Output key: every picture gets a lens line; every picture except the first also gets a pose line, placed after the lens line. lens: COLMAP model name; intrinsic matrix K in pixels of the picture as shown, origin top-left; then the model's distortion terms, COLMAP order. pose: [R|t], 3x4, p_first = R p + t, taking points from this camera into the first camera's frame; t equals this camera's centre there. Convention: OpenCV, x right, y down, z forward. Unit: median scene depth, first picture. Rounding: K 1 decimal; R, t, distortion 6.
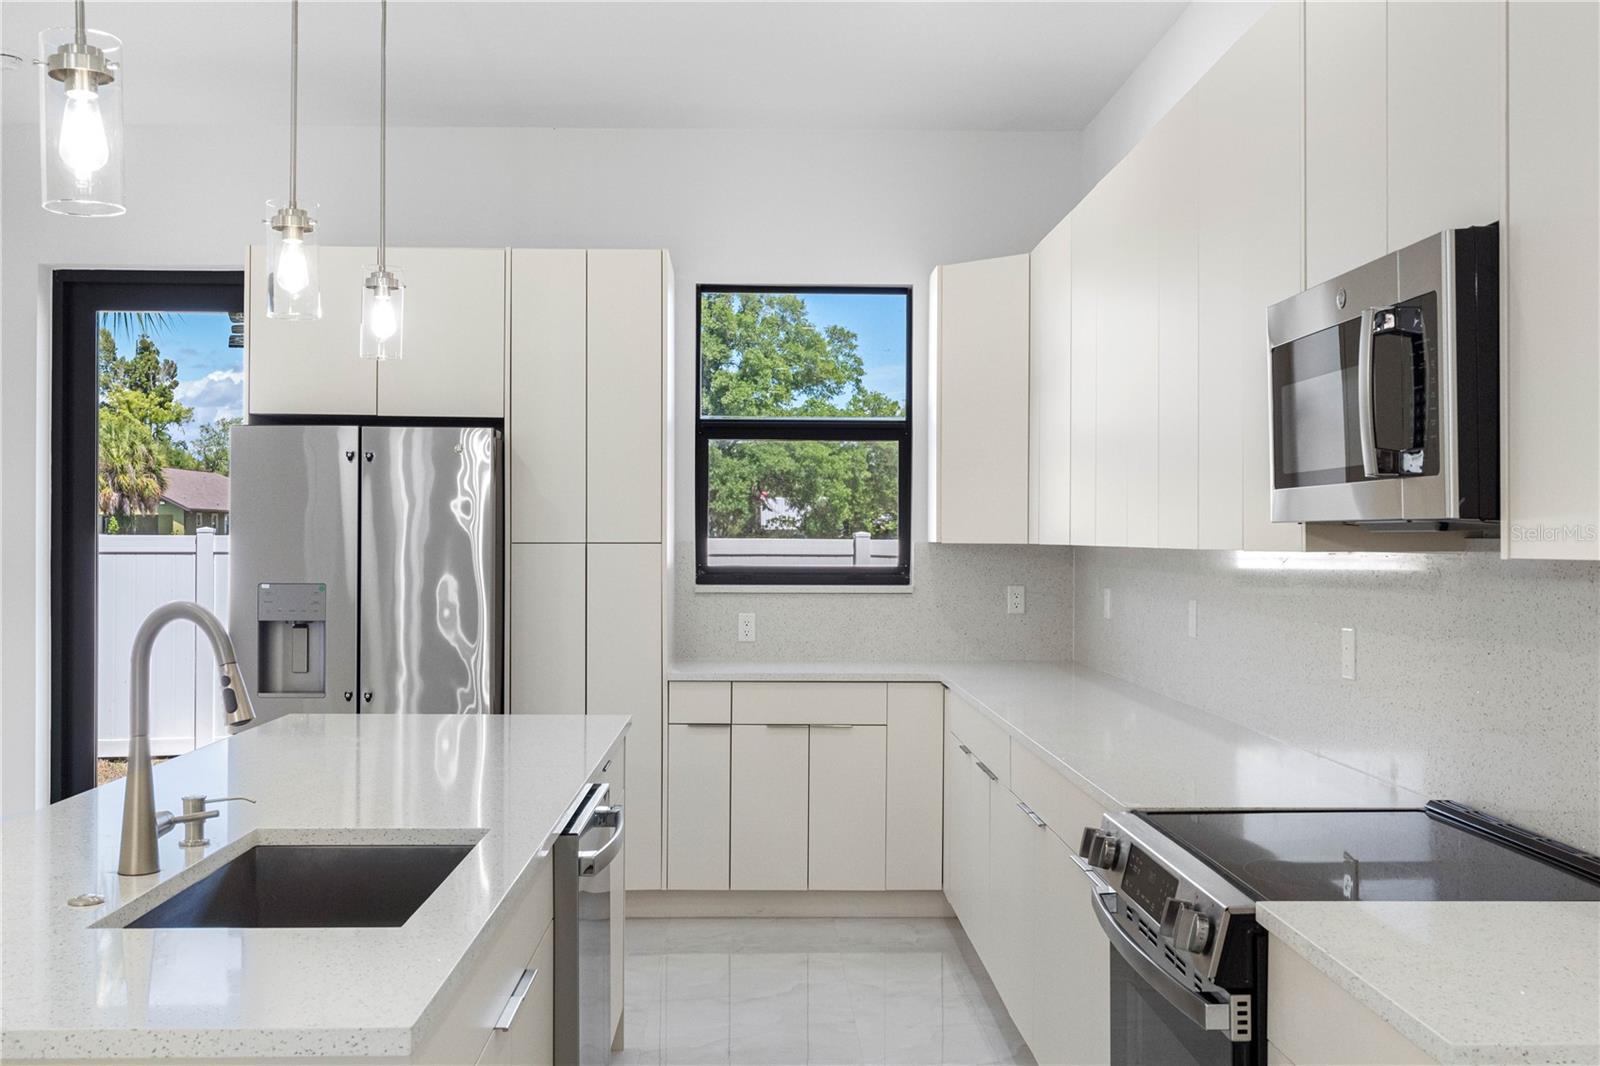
lens RADIAL K [[1608.3, 0, 782.6], [0, 1608.3, 527.0], [0, 0, 1]] dist [0.004330, 0.000000]
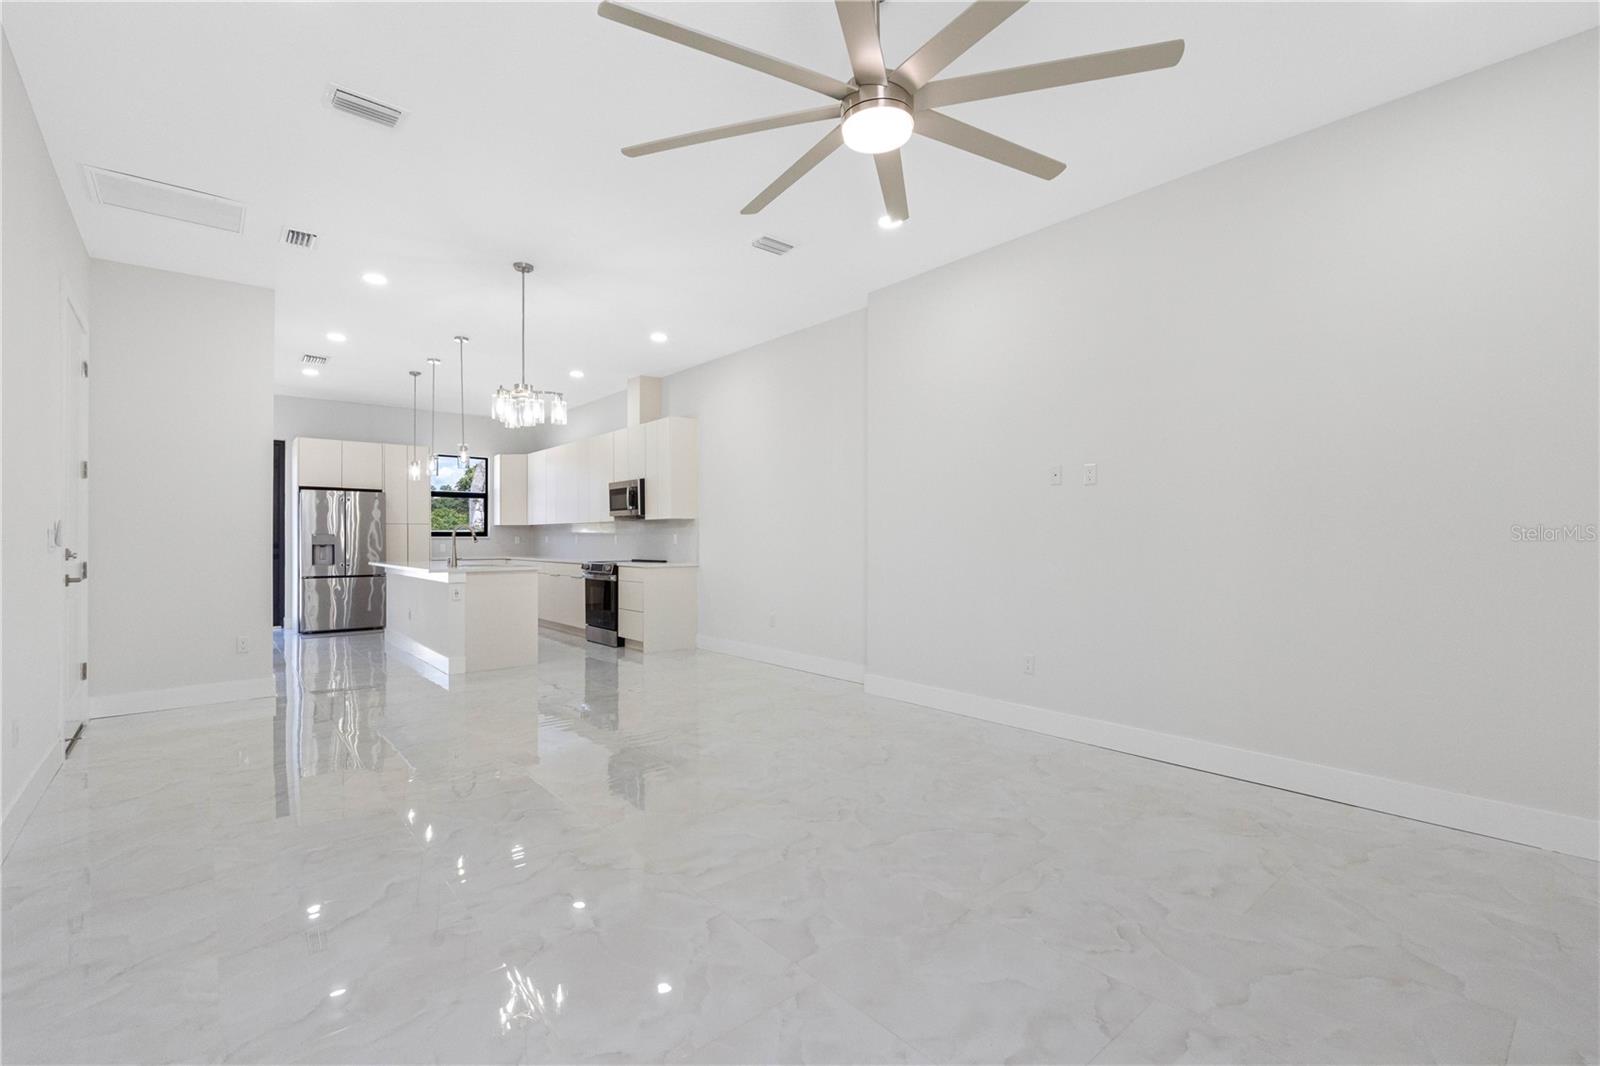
lens RADIAL K [[713.0, 0, 801.1], [0, 713.0, 526.3], [0, 0, 1]] dist [-0.002246, 0.001374]
pose [[0.776655, 0.004801, 0.629908, -0.454585], [0.001945, 0.999948, -0.010020, 0.034082], [-0.629923, 0.009007, 0.776605, -0.861720]]
